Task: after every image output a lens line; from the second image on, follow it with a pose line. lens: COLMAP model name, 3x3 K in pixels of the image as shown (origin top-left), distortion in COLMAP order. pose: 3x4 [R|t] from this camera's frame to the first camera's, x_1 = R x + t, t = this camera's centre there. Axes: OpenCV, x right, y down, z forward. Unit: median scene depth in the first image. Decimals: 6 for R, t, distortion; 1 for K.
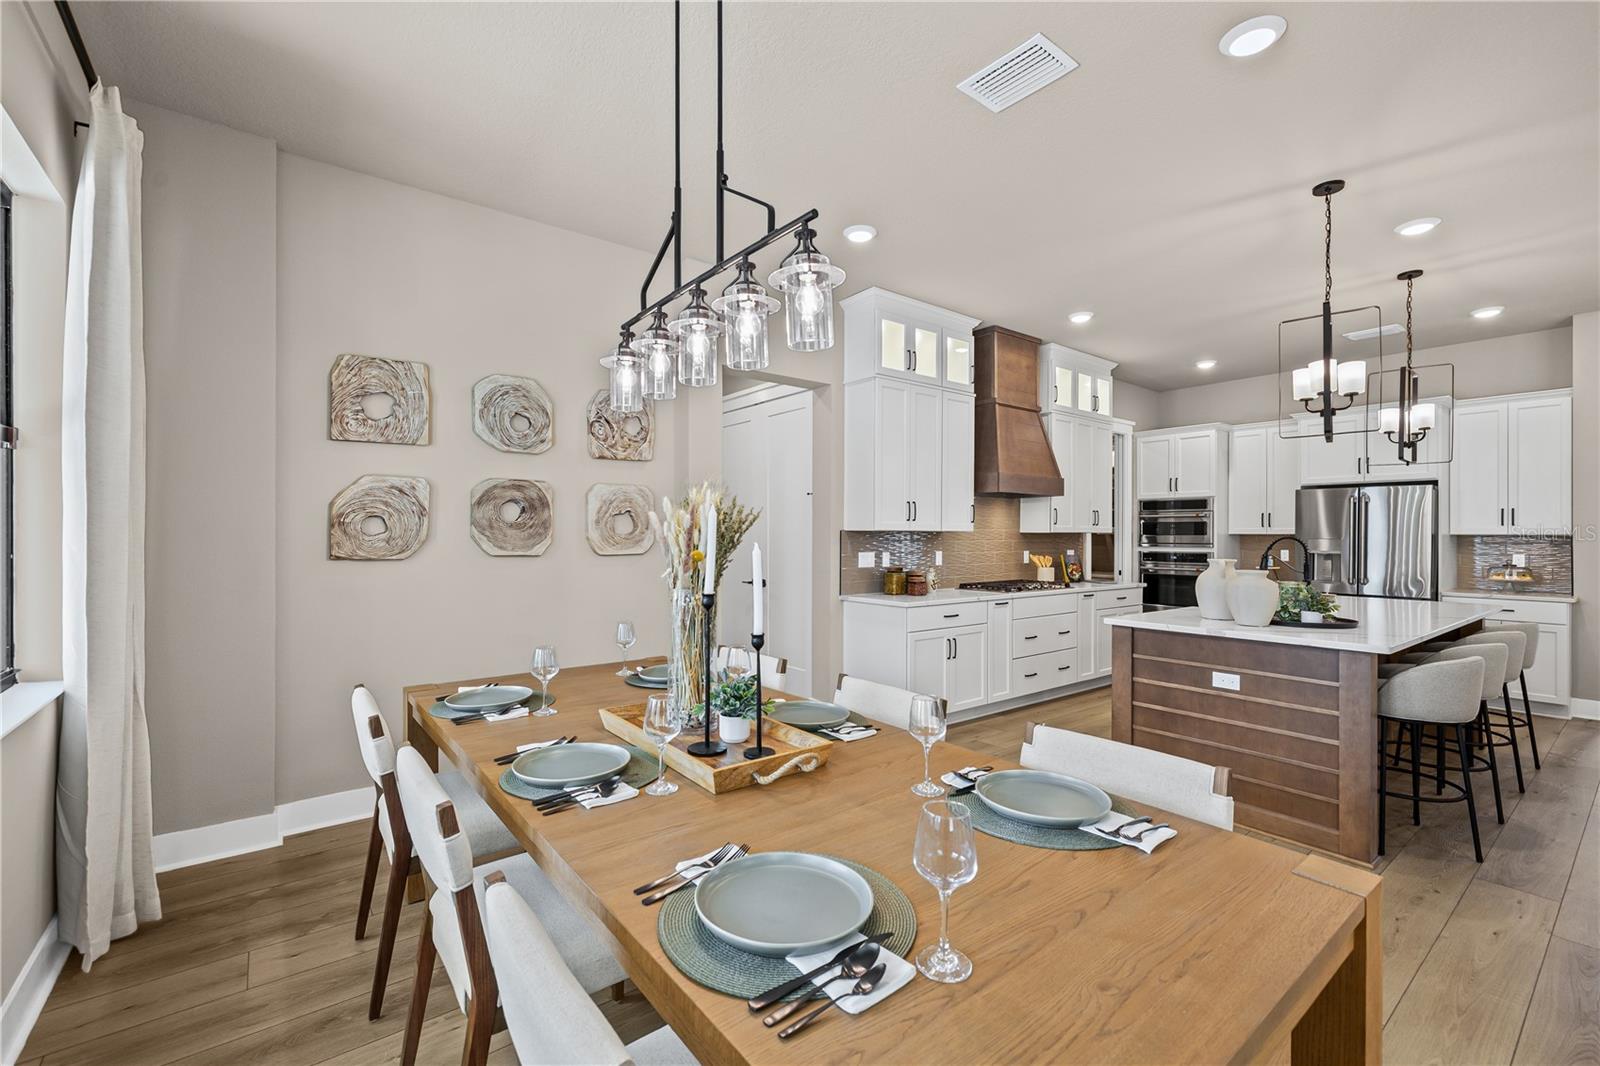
lens RADIAL K [[677.1, 0, 796.0], [0, 677.1, 531.6], [0, 0, 1]] dist [0.000833, -0.000407]
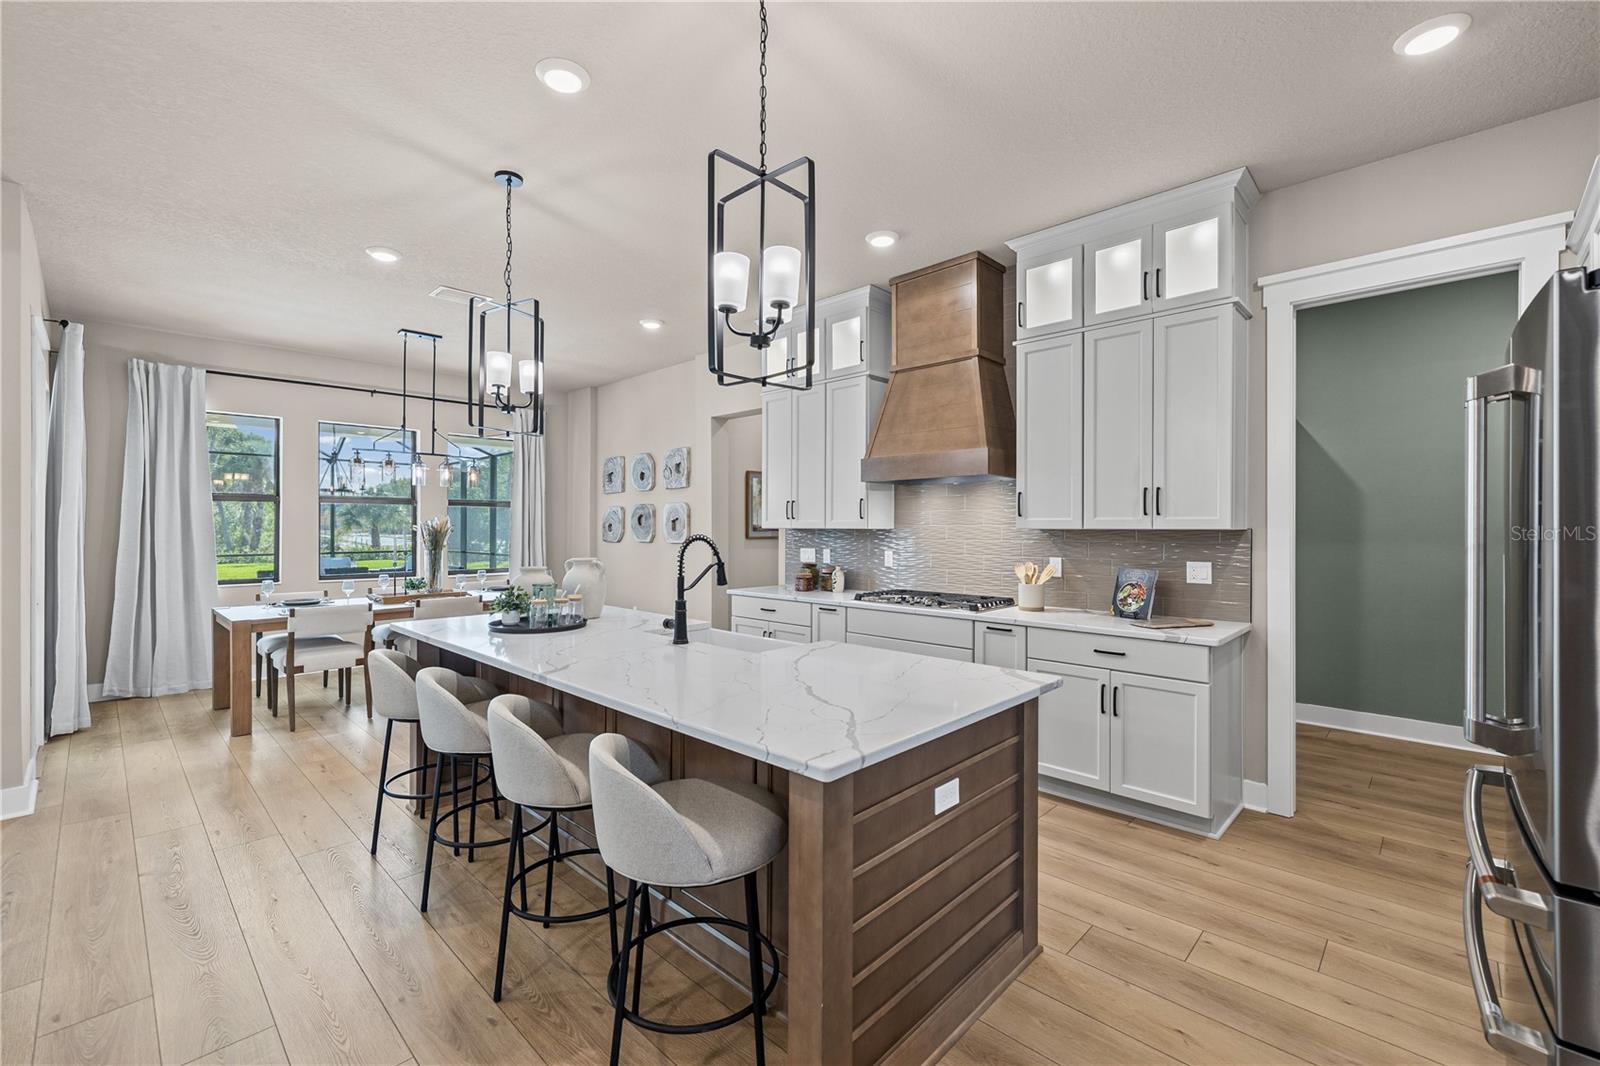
lens RADIAL K [[673.7, 0, 797.3], [0, 673.7, 522.1], [0, 0, 1]] dist [-0.002217, 0.000094]
pose [[0.149126, -0.011726, -0.988749, 1.155405], [0.005014, 0.999926, -0.011102, 0.001130], [0.988805, -0.003302, 0.149174, 0.817051]]
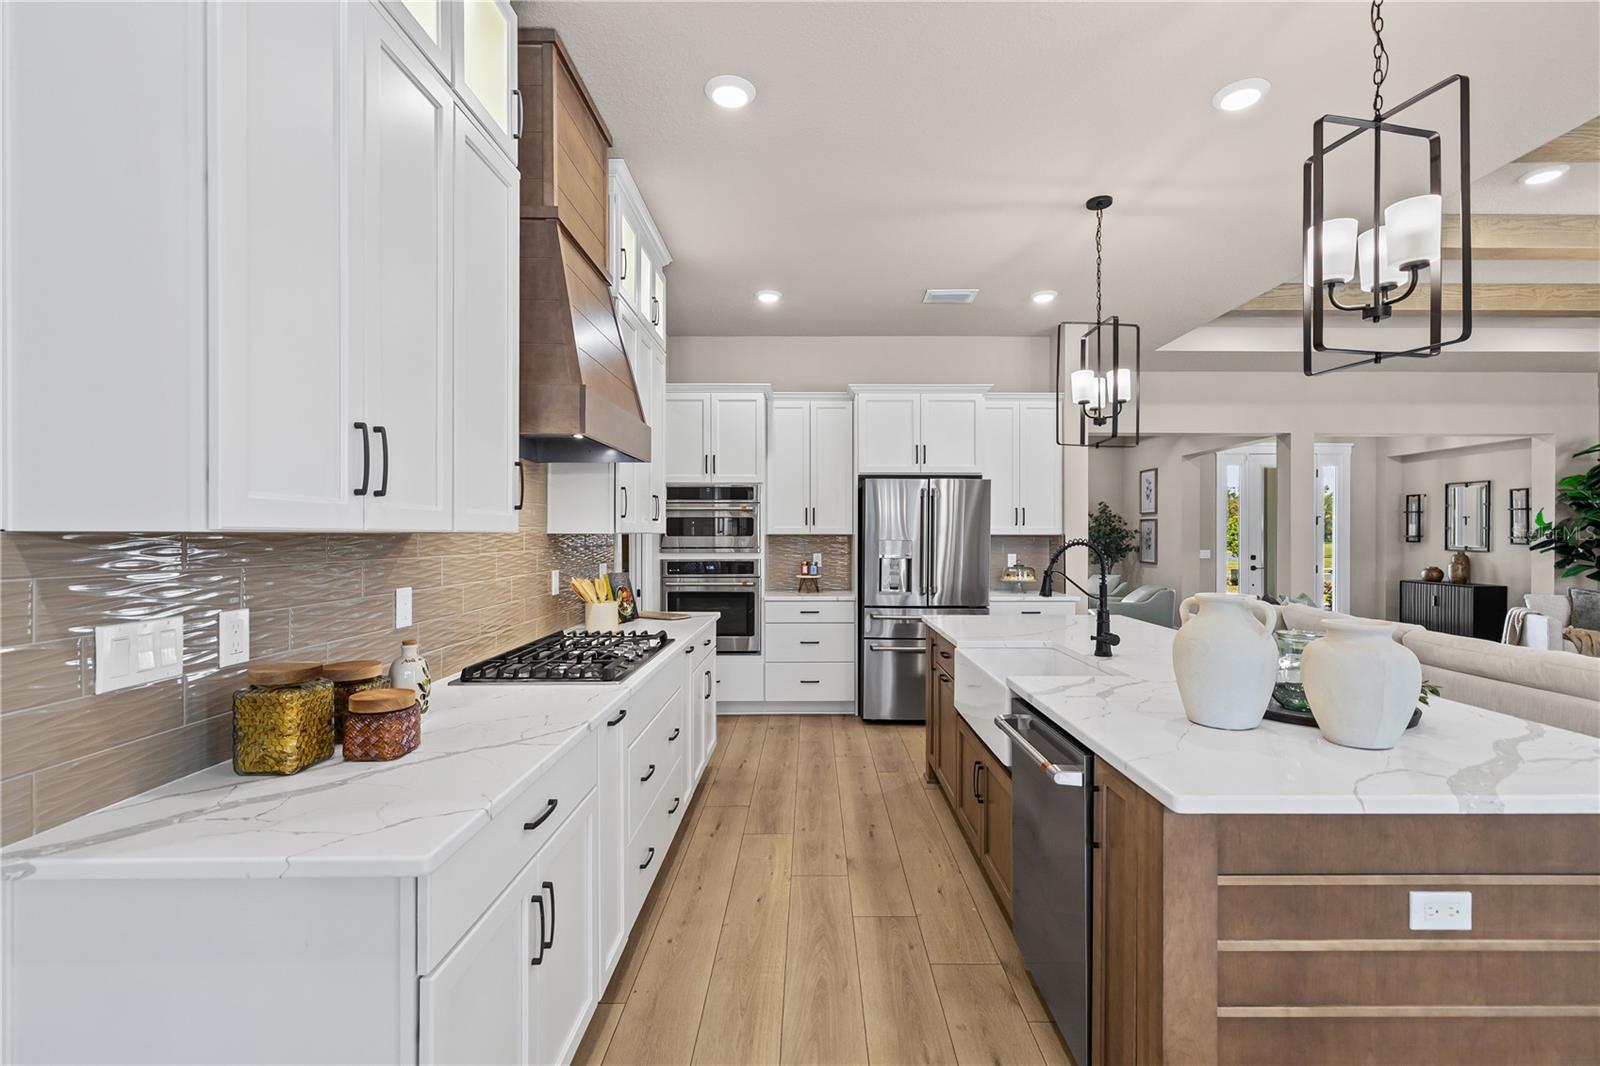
lens RADIAL K [[711.3, 0, 812.7], [0, 711.3, 539.1], [0, 0, 1]] dist [-0.000140, -0.000019]
pose [[0.610023, -0.009243, 0.792330, 0.049487], [-0.001925, 0.999912, 0.013147, -0.002136], [-0.792382, -0.009545, 0.609951, 0.652959]]
